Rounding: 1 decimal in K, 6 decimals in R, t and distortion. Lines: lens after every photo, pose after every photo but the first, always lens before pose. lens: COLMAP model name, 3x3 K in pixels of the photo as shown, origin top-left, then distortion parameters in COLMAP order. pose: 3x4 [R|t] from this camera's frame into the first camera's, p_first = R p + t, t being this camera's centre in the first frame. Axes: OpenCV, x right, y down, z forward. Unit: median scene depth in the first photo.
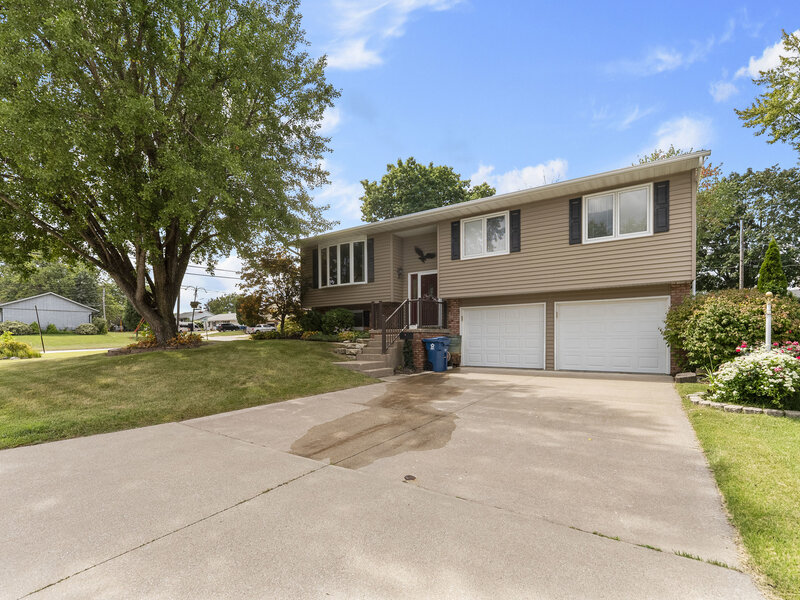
lens RADIAL K [[321.8, 0, 401.1], [0, 321.8, 345.0], [0, 0, 1]] dist [0.002222, -0.000065]
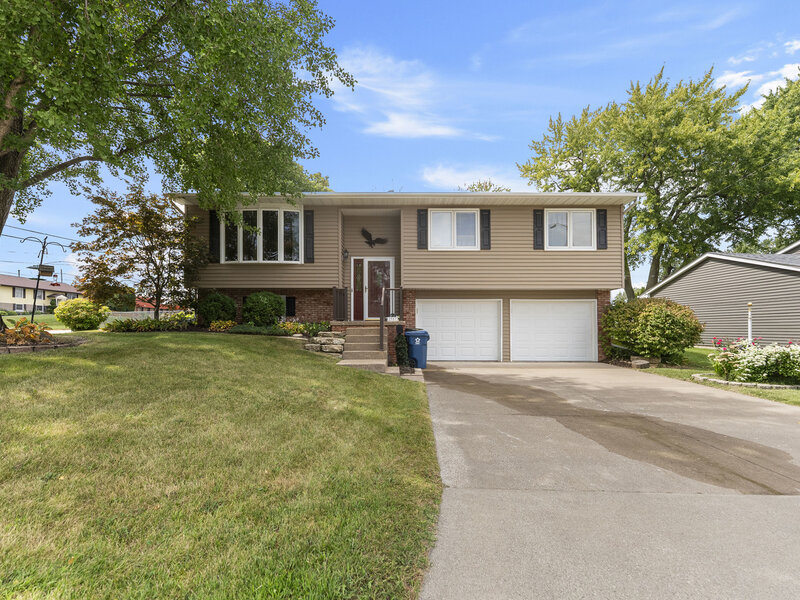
lens RADIAL K [[324.5, 0, 400.1], [0, 324.5, 332.3], [0, 0, 1]] dist [-0.001782, -0.000154]
pose [[0.881127, 0.010053, 0.472772, -0.379000], [-0.001908, 0.999841, -0.017706, -0.000824], [-0.472876, 0.014699, 0.881007, 0.206306]]
